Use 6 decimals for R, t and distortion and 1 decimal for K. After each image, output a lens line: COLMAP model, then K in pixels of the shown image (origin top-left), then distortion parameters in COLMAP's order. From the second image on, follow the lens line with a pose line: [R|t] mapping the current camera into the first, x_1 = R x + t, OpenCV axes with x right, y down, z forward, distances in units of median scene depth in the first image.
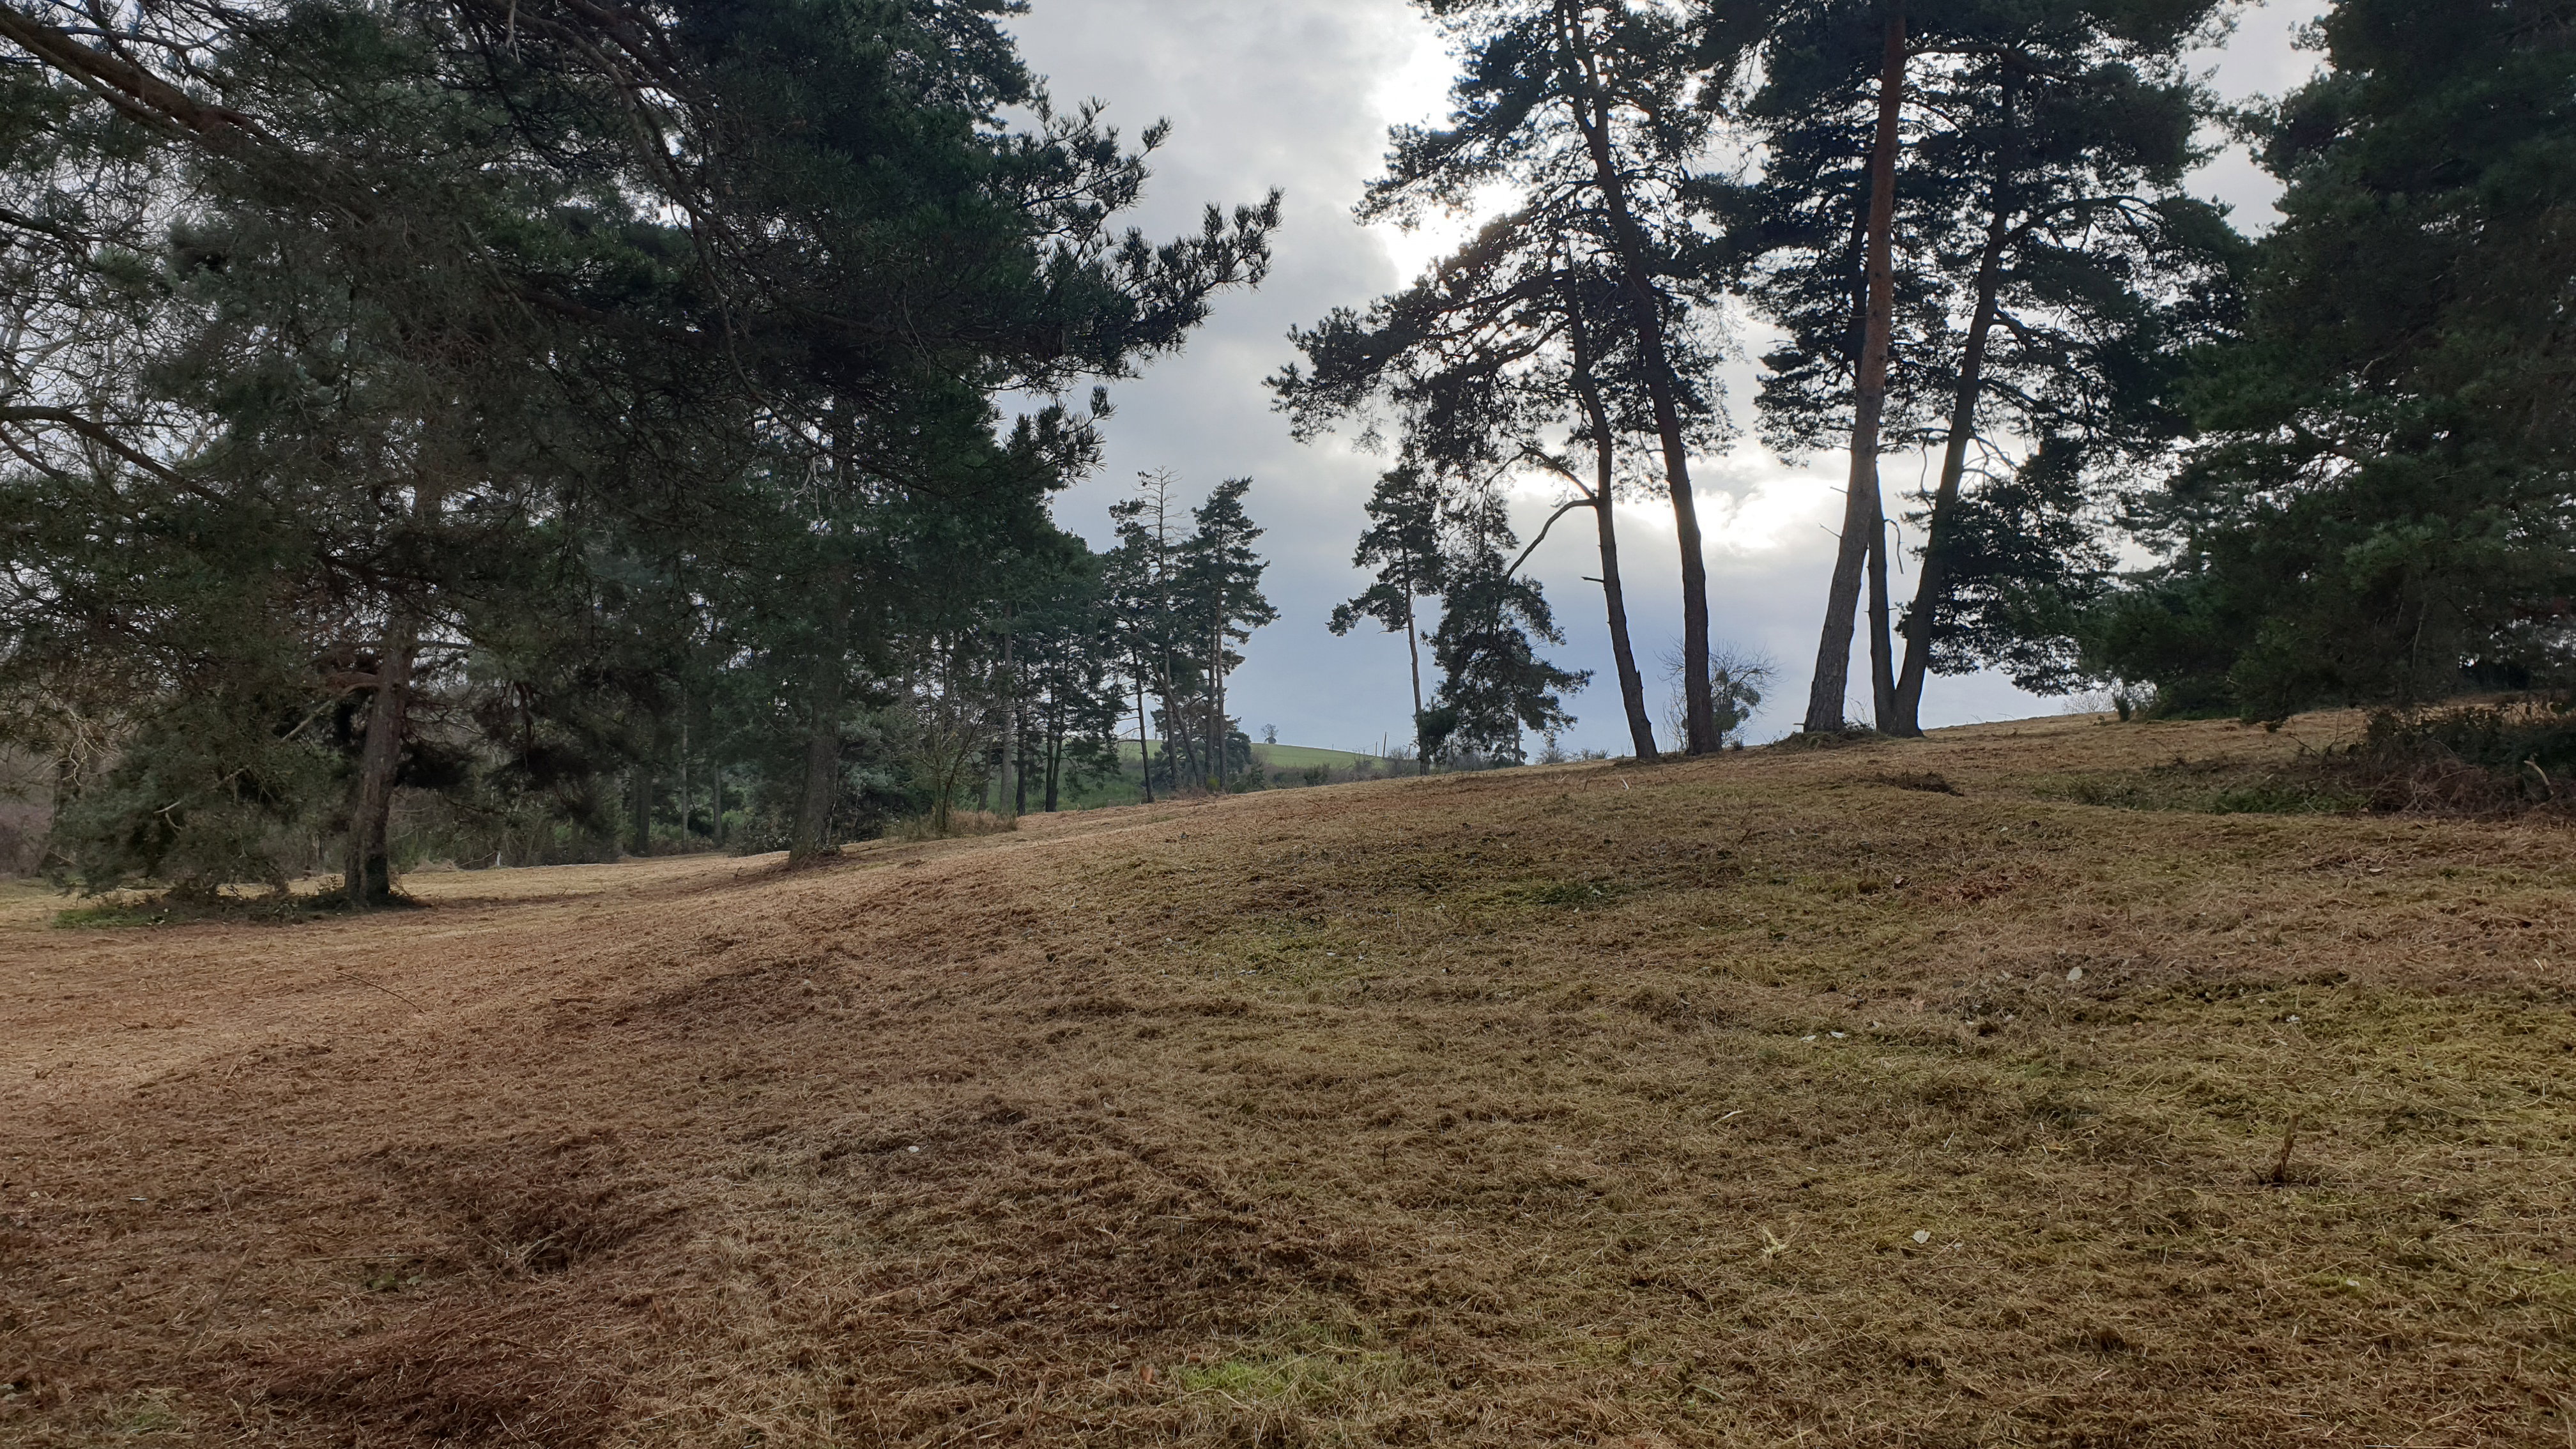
lens RADIAL K [[1776.3, 0, 1287.6], [0, 1776.3, 724.7], [0, 0, 1]] dist [0.006443, -0.000569]
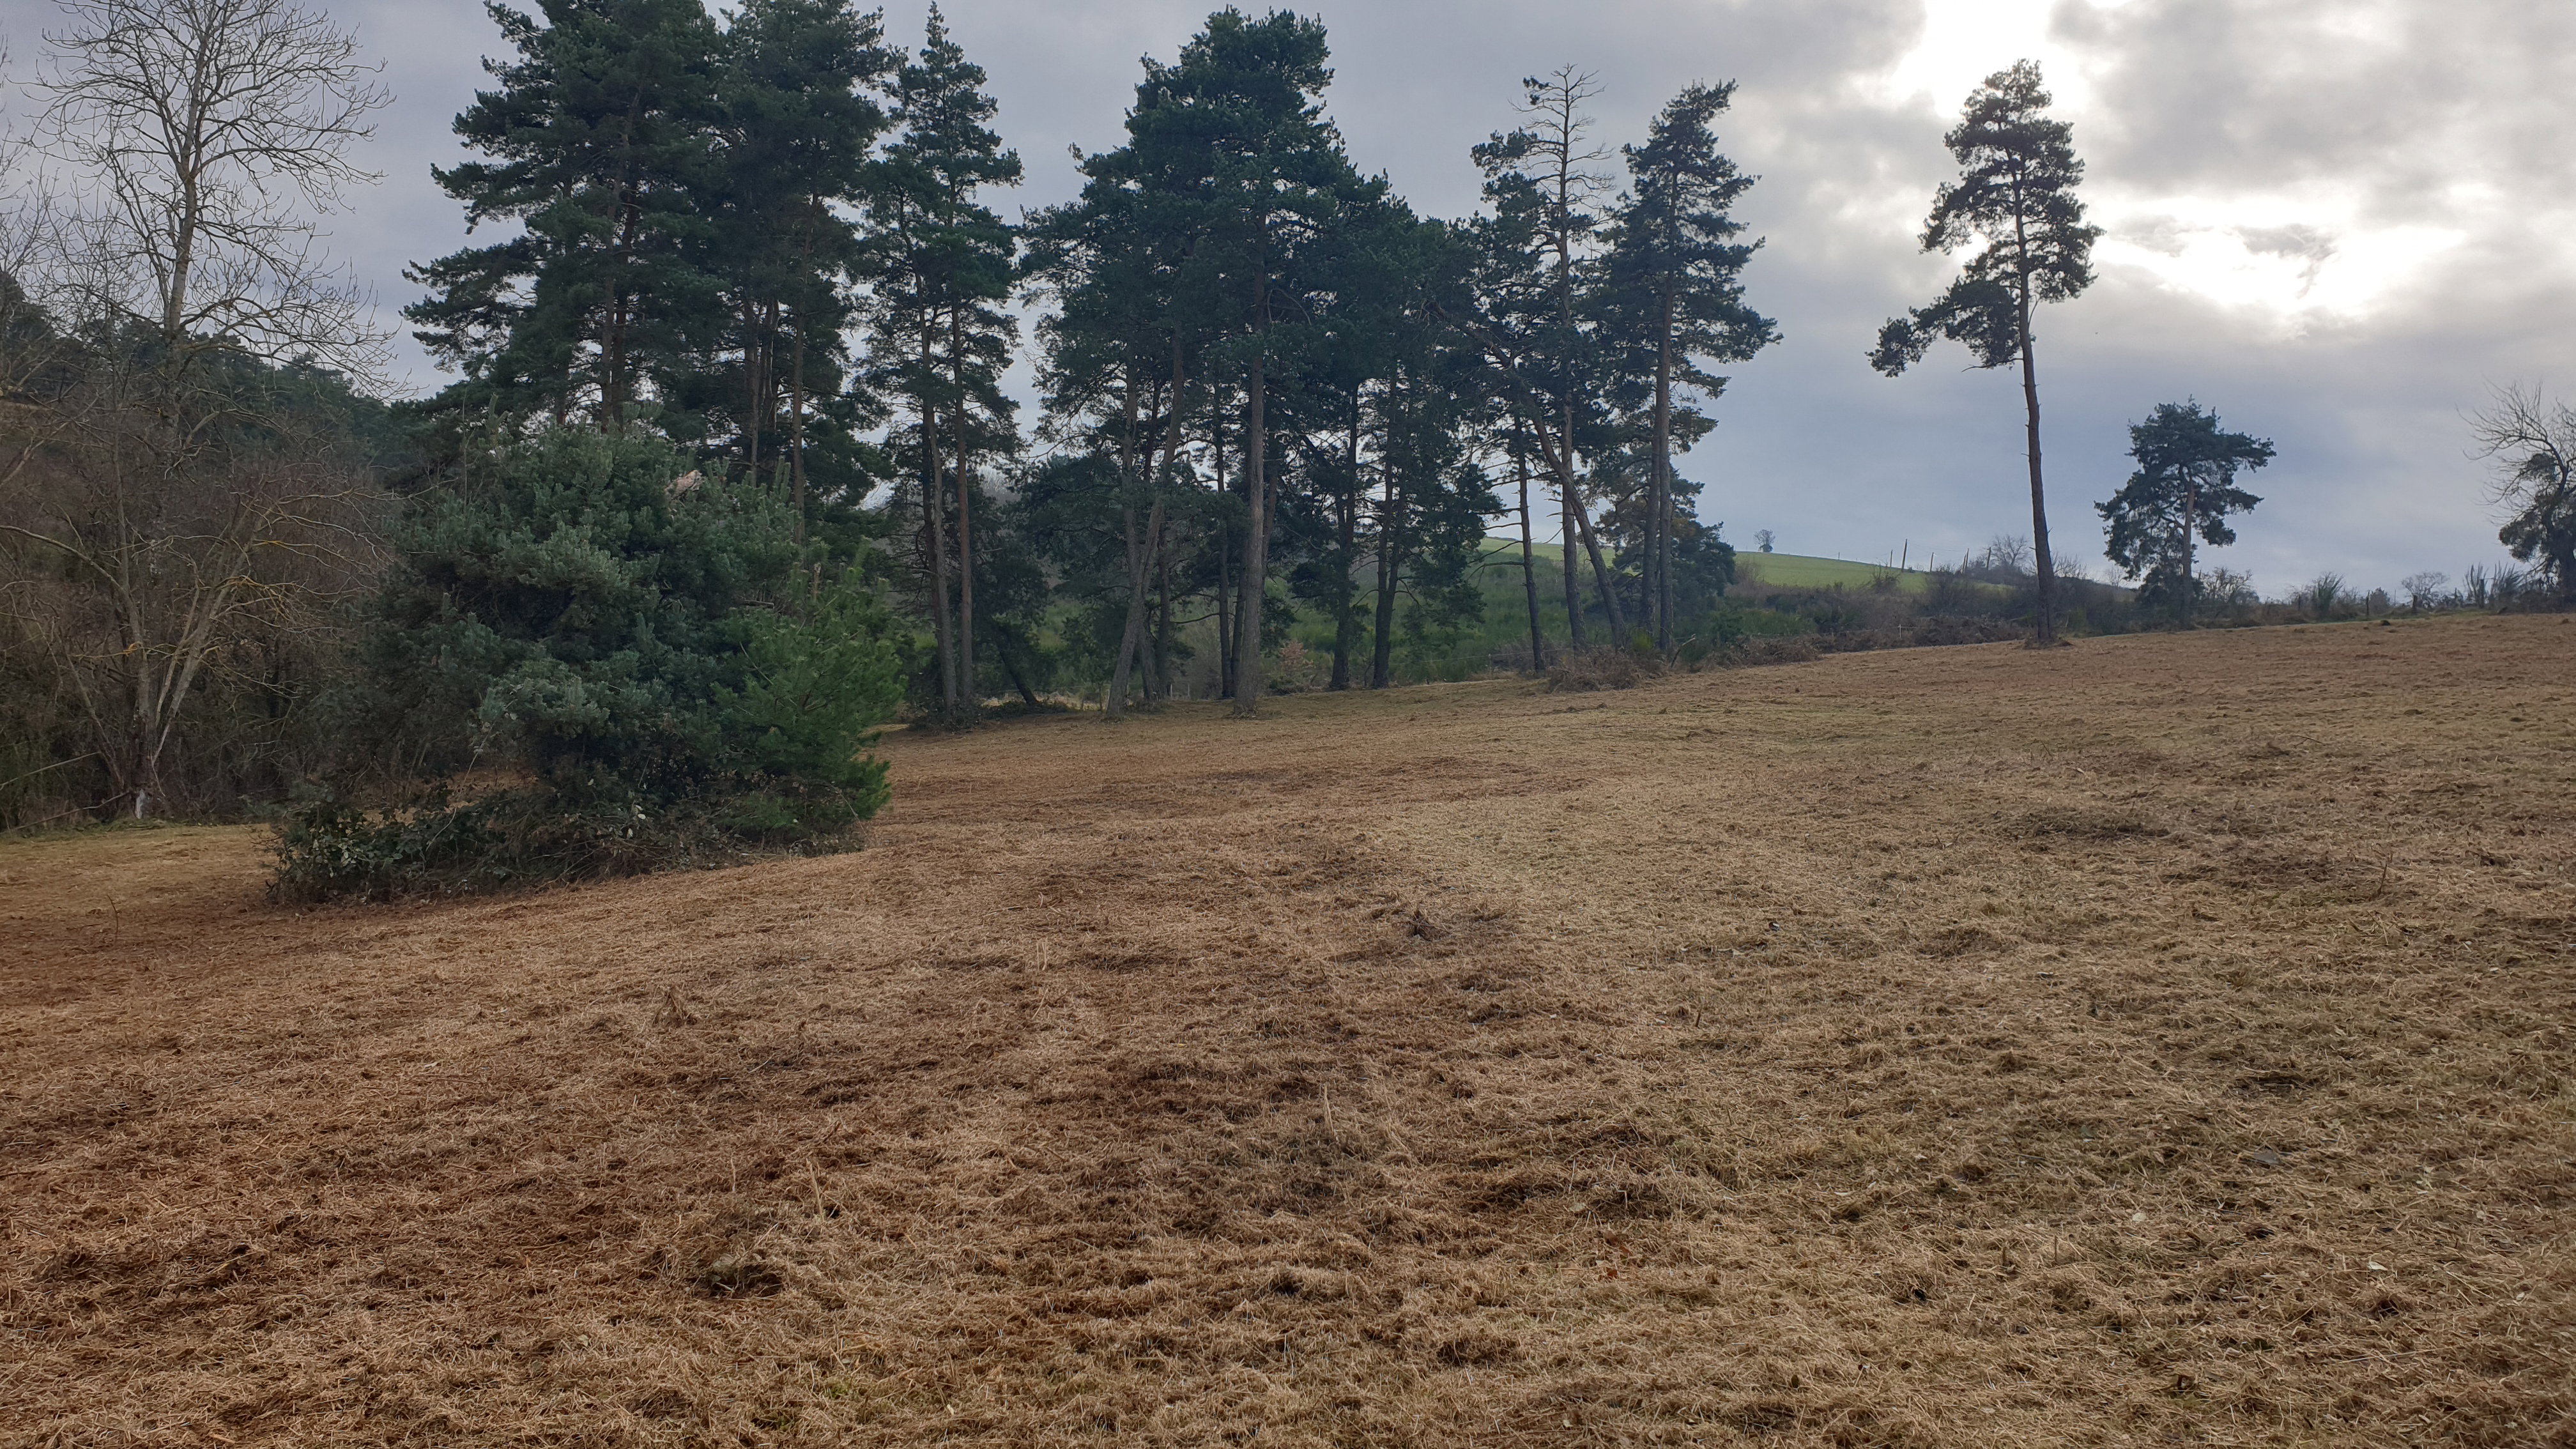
lens RADIAL K [[1776.3, 0, 1276.0], [0, 1776.3, 723.2], [0, 0, 1]] dist [0.006443, -0.000569]
pose [[0.961641, 0.032556, -0.272371, -0.000581], [-0.002569, 0.993957, 0.109737, -0.002635], [0.274298, -0.104828, 0.955914, 0.415392]]
